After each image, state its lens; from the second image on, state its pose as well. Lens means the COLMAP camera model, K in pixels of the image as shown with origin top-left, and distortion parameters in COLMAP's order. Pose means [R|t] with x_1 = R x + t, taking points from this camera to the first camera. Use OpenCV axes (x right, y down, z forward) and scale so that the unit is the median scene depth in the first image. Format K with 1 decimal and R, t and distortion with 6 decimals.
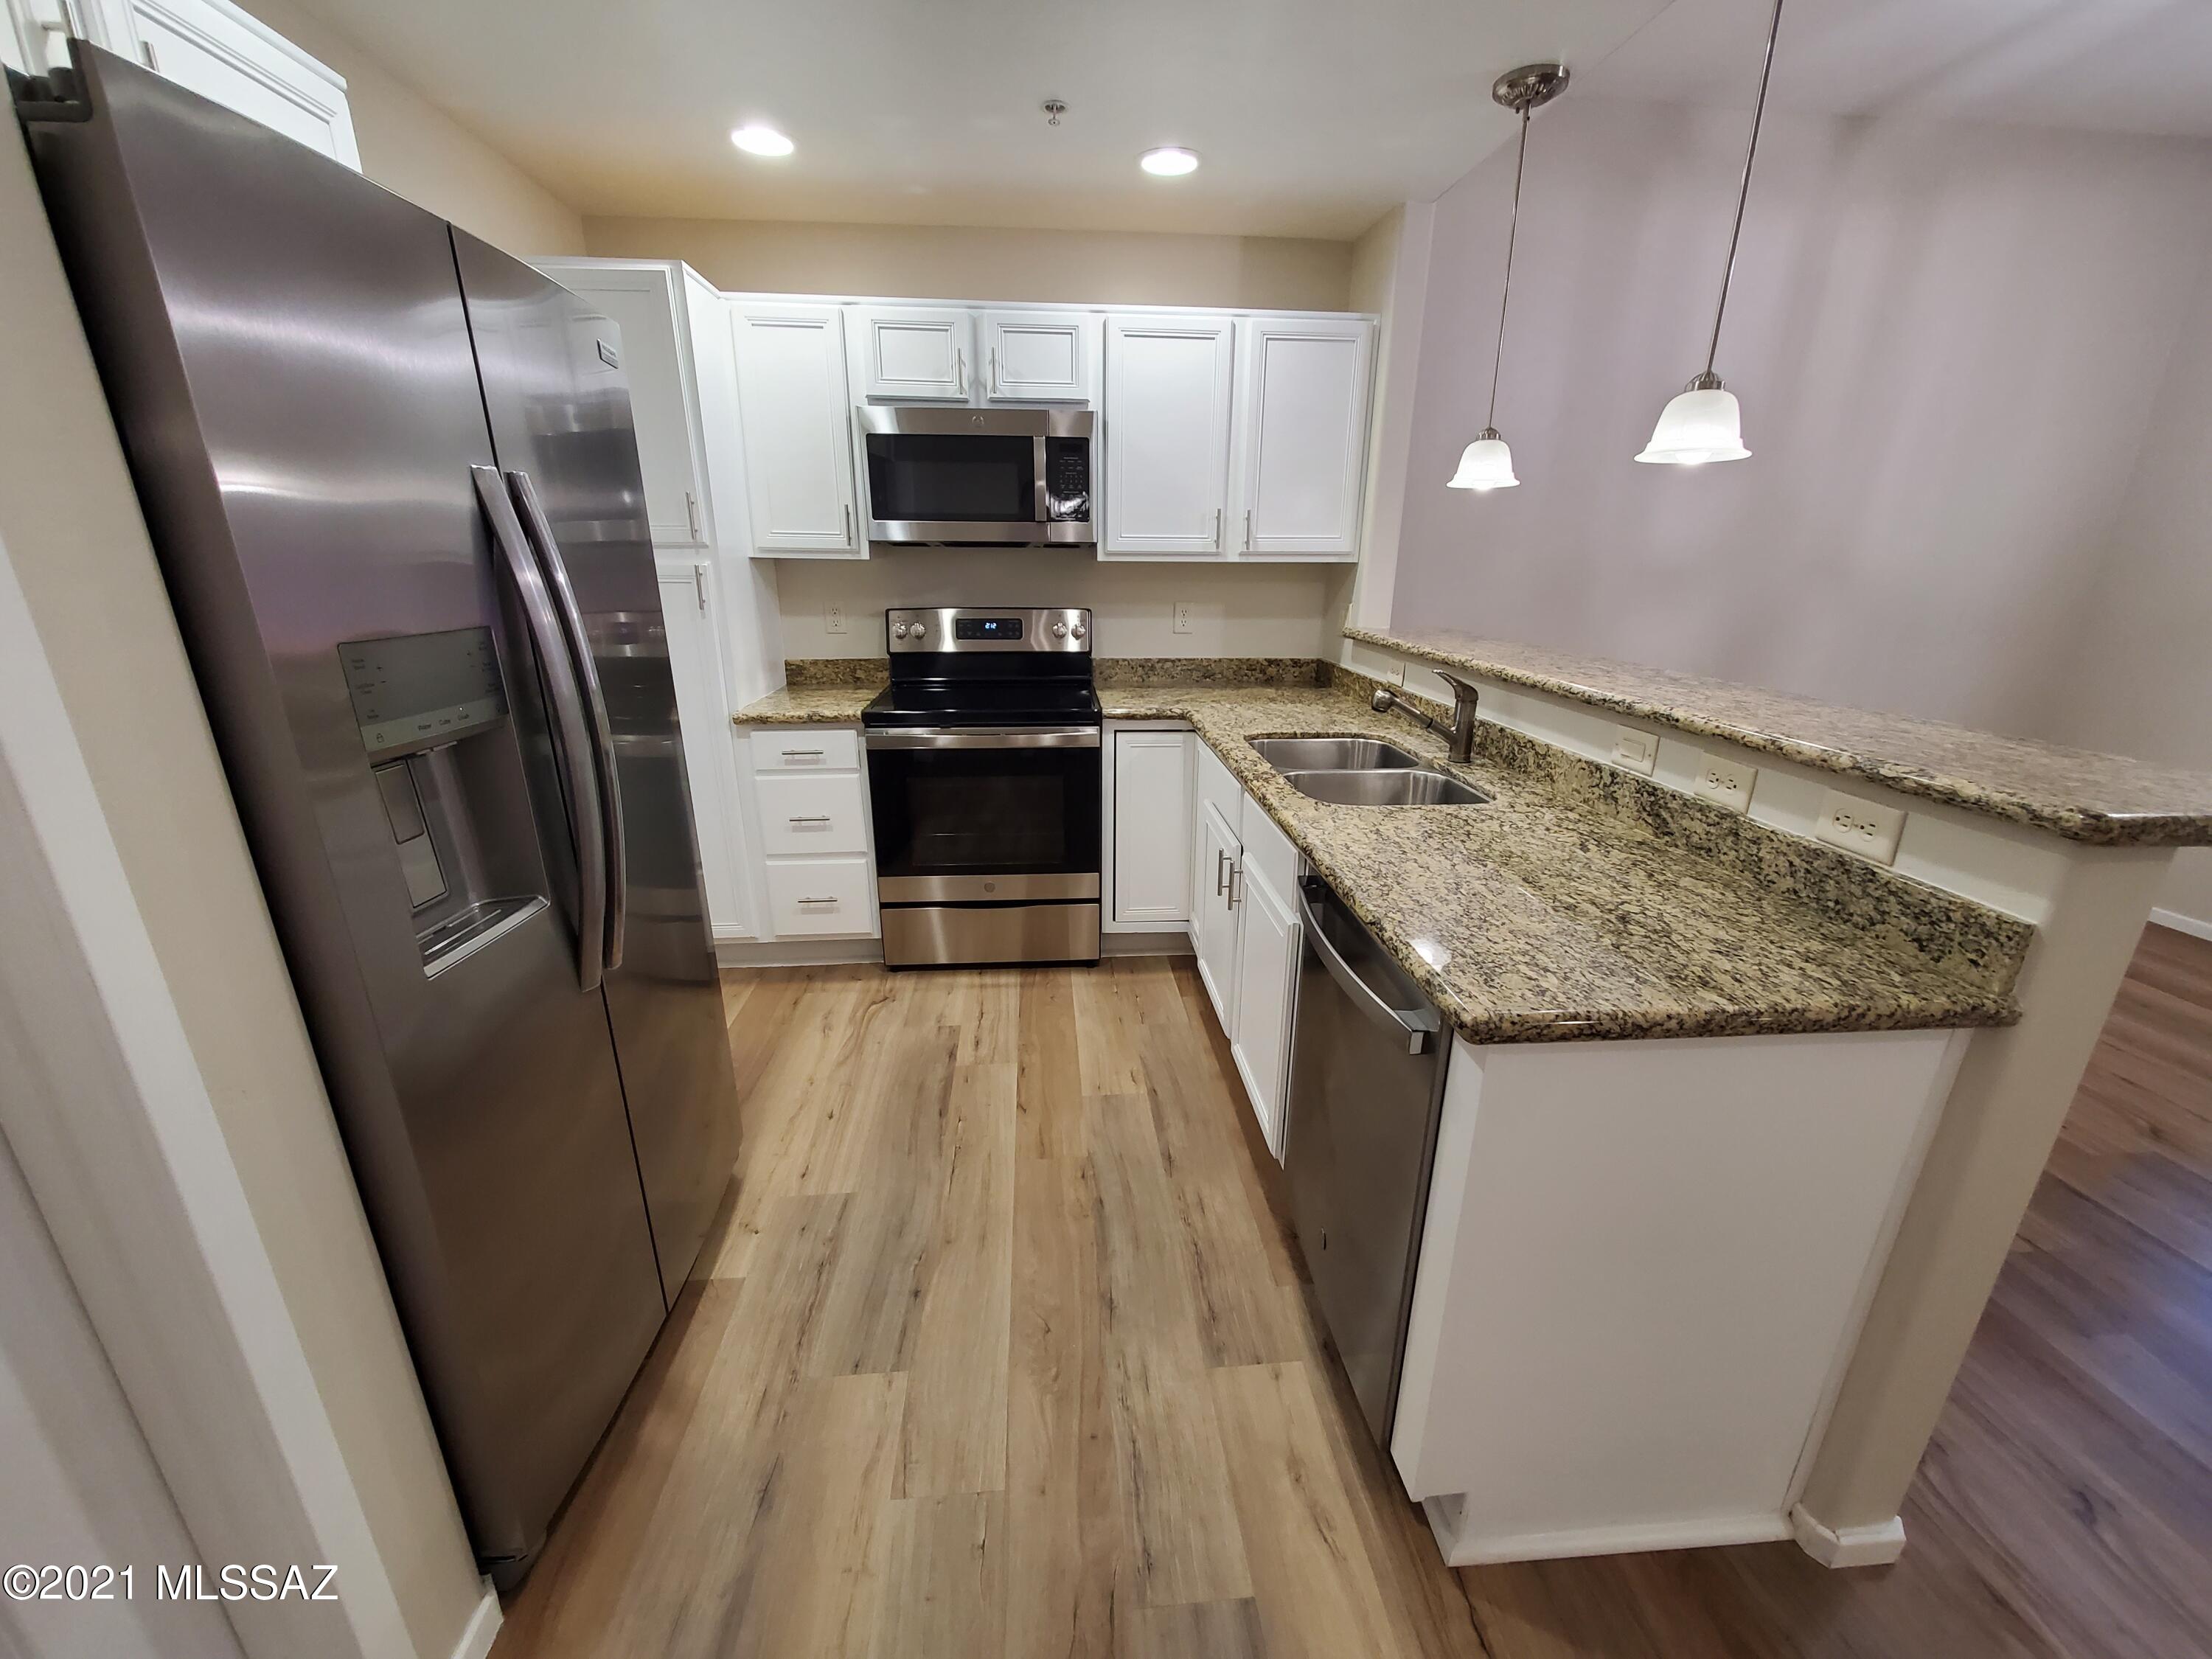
lens RADIAL K [[876.9, 0, 1117.7], [0, 876.9, 839.9], [0, 0, 1]] dist [0.000857, -0.001271]
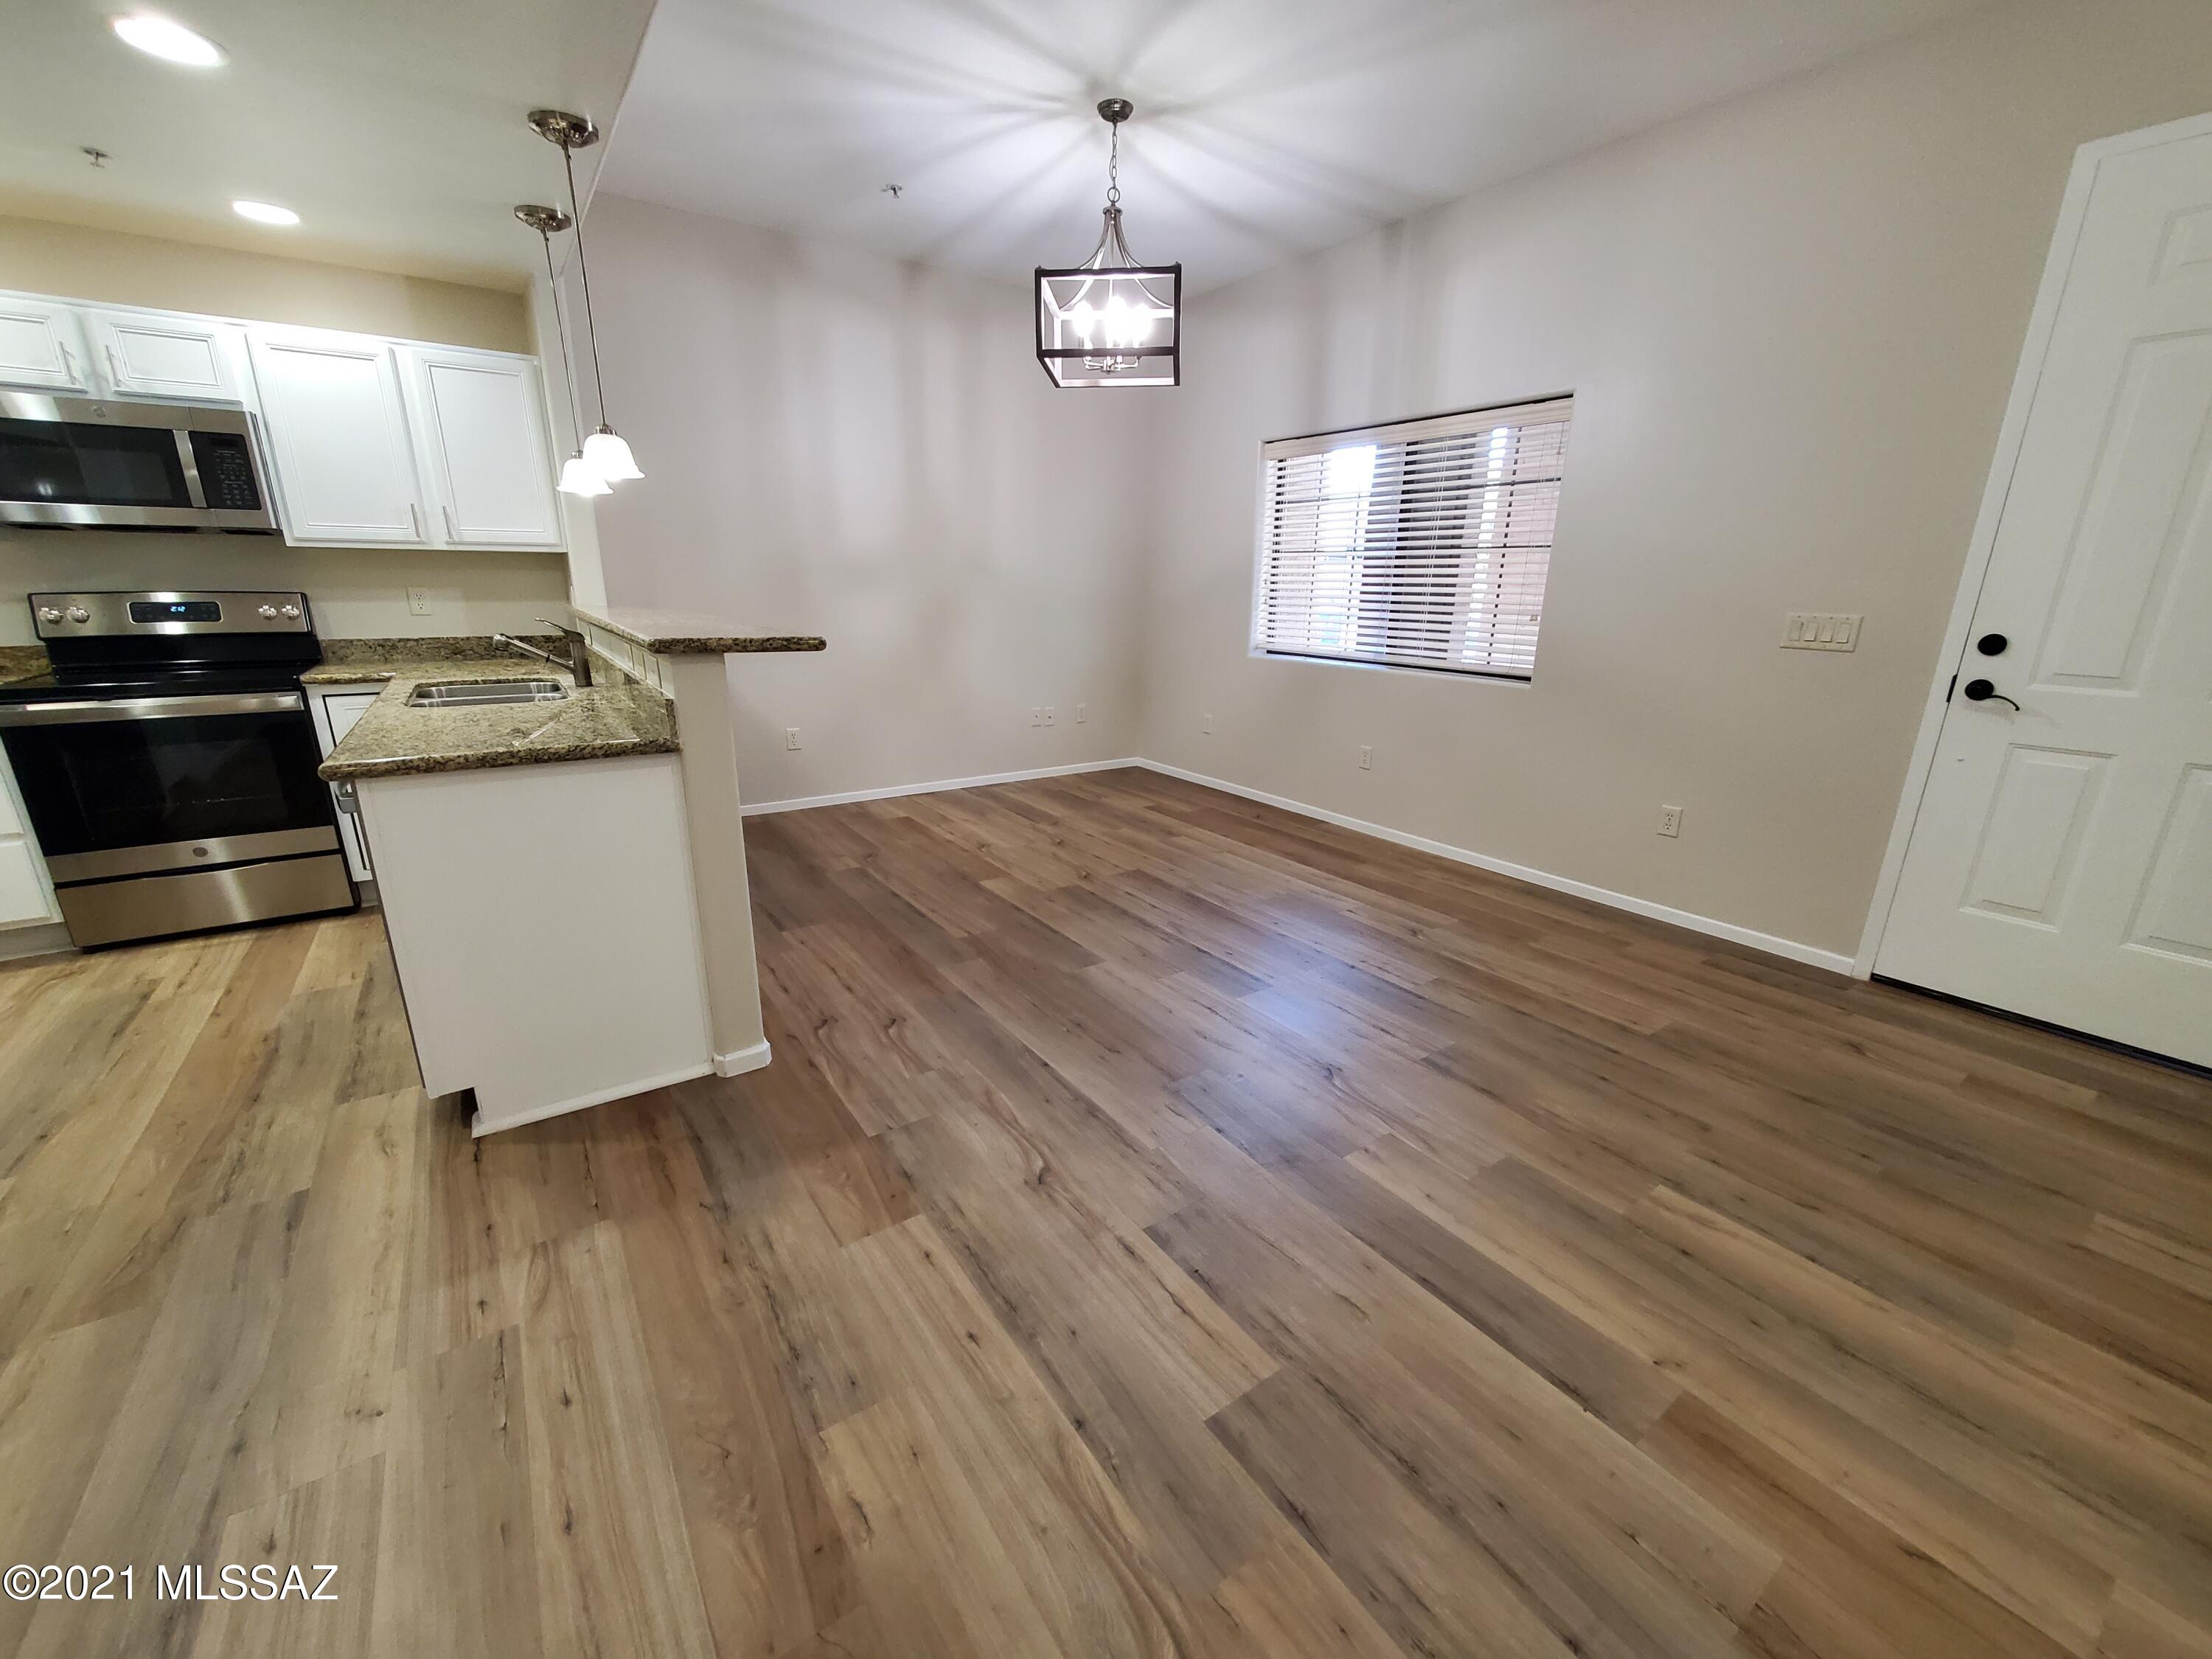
lens RADIAL K [[876.9, 0, 1112.4], [0, 876.9, 835.5], [0, 0, 1]] dist [0.000857, -0.001271]
pose [[0.867990, -0.135147, 0.477838, 0.326550], [0.148474, 0.988866, 0.009977, 0.200045], [-0.473866, 0.062287, 0.878392, -0.474781]]
